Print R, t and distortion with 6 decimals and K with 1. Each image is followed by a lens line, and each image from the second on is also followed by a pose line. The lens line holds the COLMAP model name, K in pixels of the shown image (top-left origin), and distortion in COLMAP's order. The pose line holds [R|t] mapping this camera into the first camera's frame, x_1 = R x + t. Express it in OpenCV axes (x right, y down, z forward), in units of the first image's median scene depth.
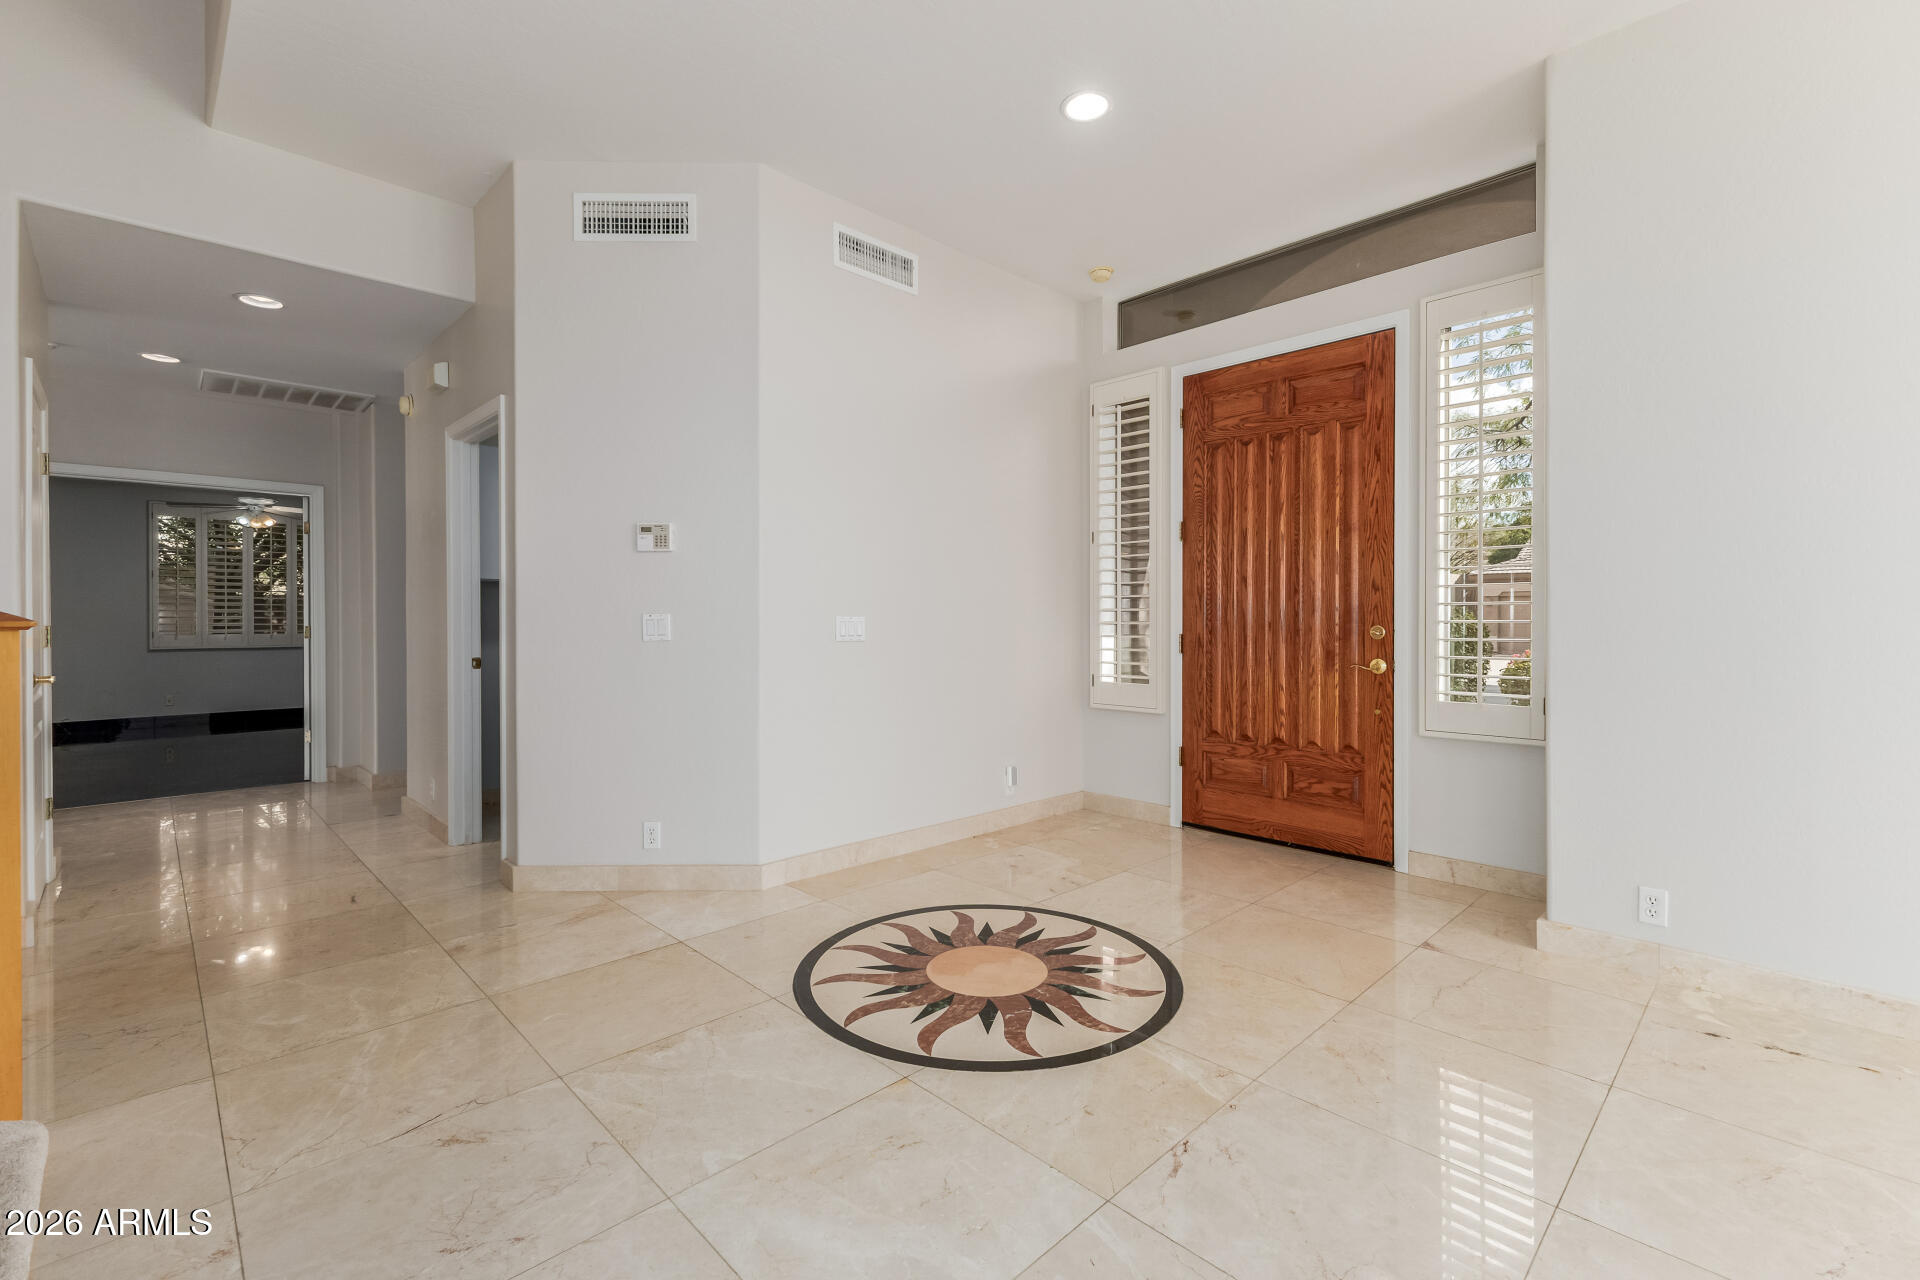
lens RADIAL K [[837.7, 0, 954.5], [0, 837.7, 627.3], [0, 0, 1]] dist [0.003520, -0.000423]
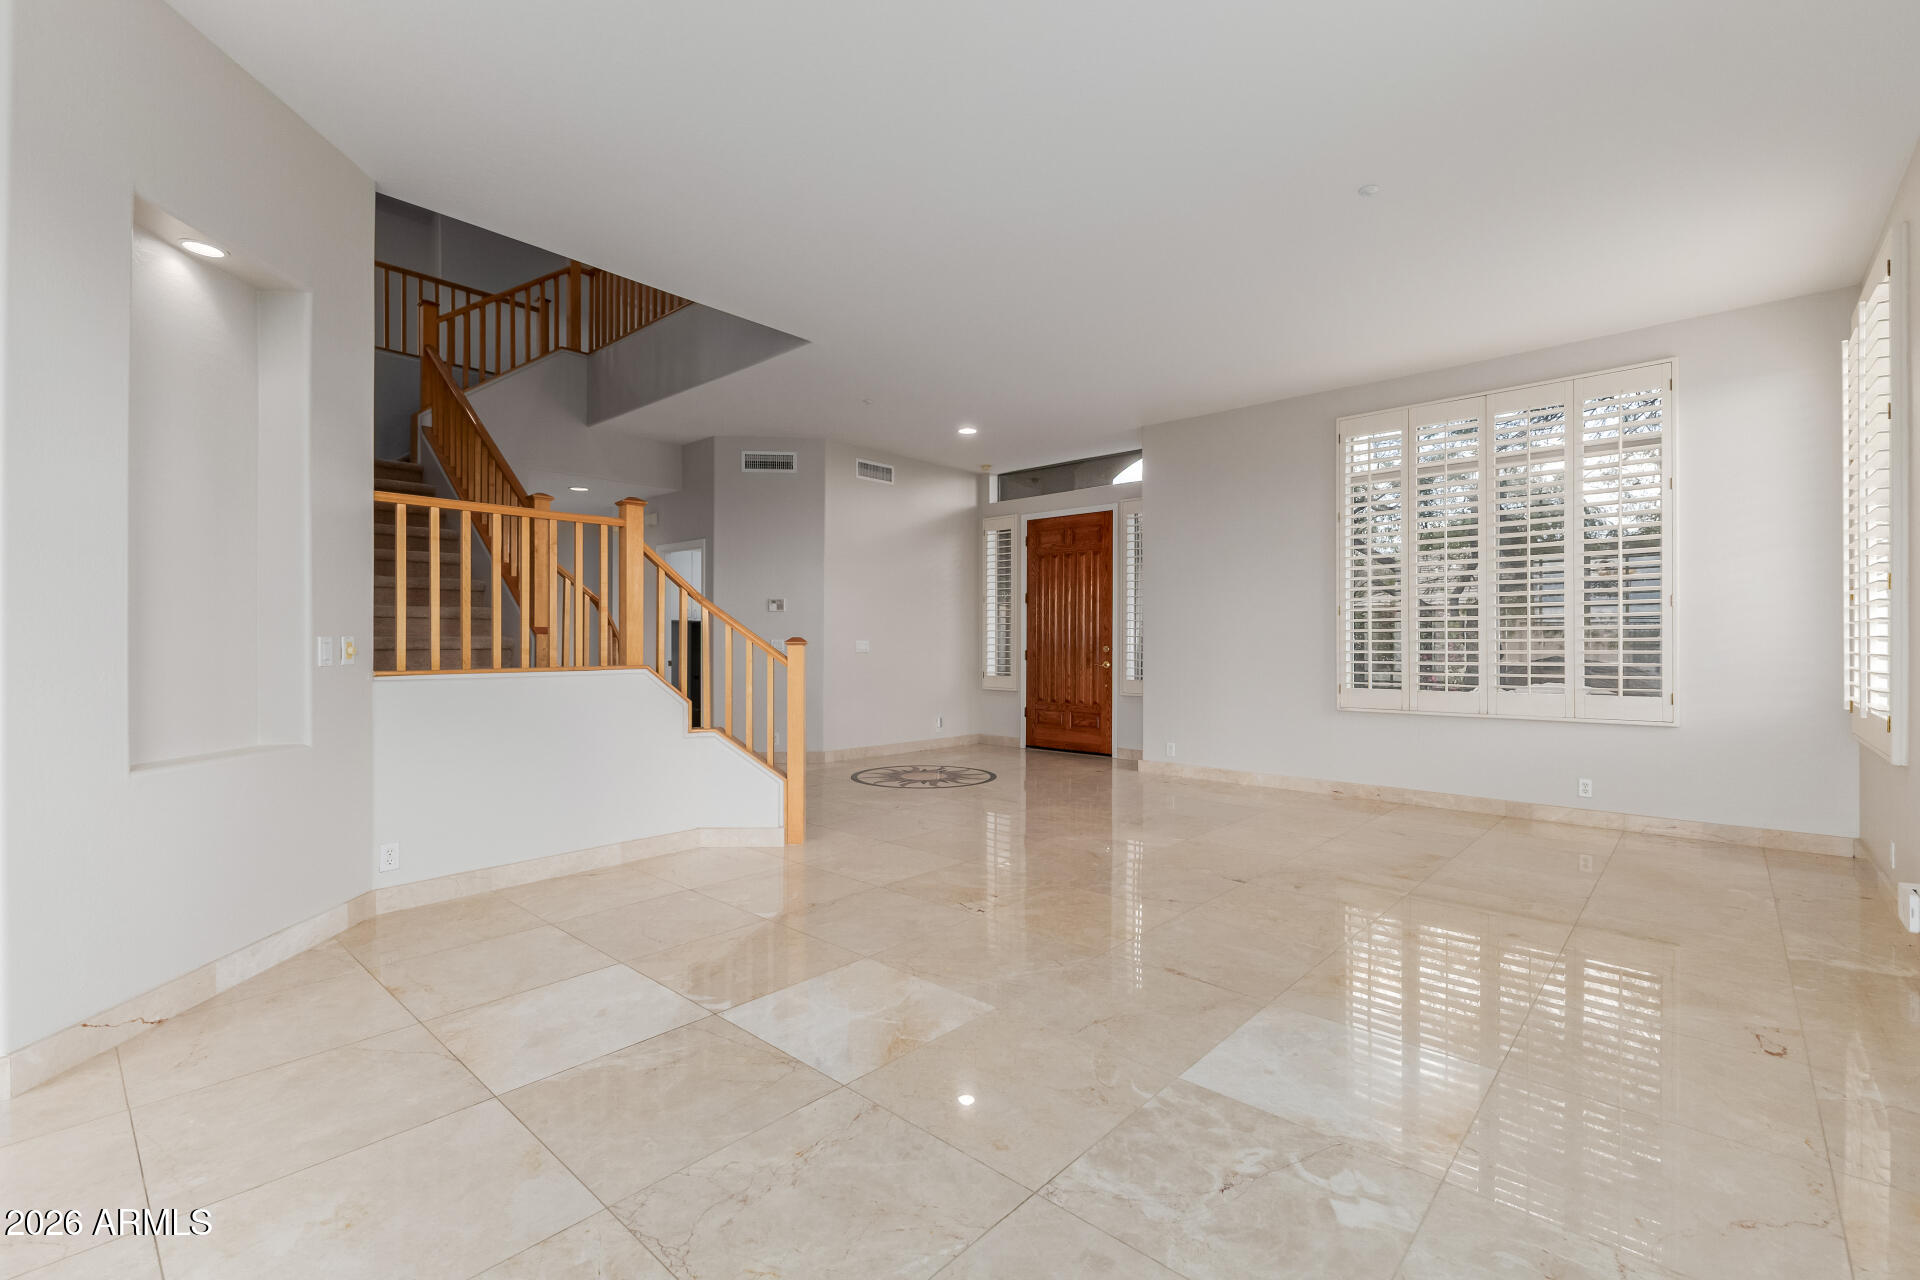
lens RADIAL K [[837.7, 0, 965.7], [0, 837.7, 643.0], [0, 0, 1]] dist [0.003520, -0.000423]
pose [[0.997504, 0.003807, 0.070510, -0.011707], [-0.003408, 0.999977, -0.005780, 0.003653], [-0.070531, 0.005525, 0.997494, -1.052148]]
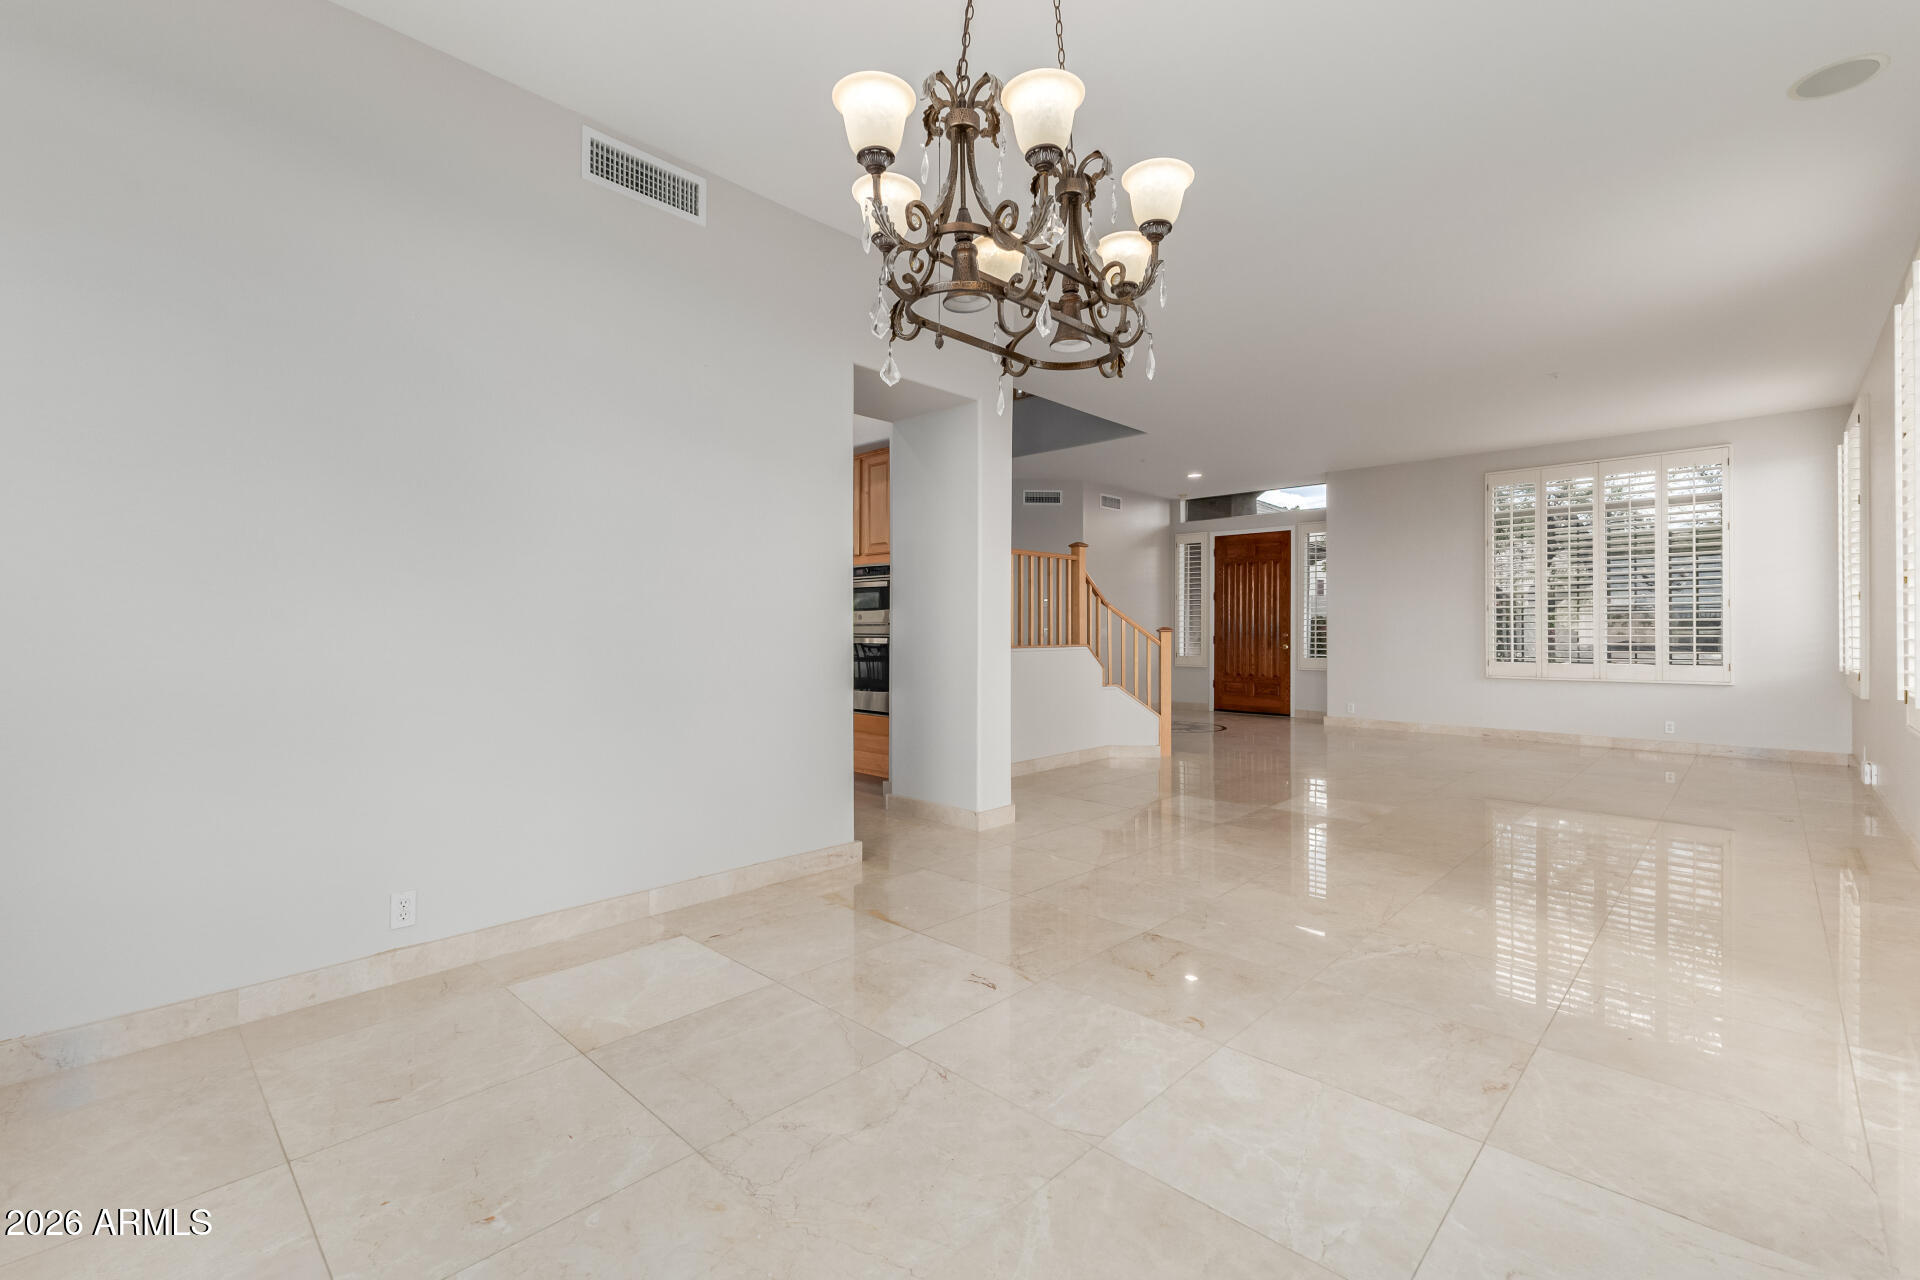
lens RADIAL K [[837.7, 0, 959.4], [0, 837.7, 630.4], [0, 0, 1]] dist [0.003520, -0.000423]
pose [[0.999271, 0.003301, 0.038036, -0.667570], [-0.003093, 0.999980, -0.005532, 0.008294], [-0.038054, 0.005410, 0.999261, -1.692723]]
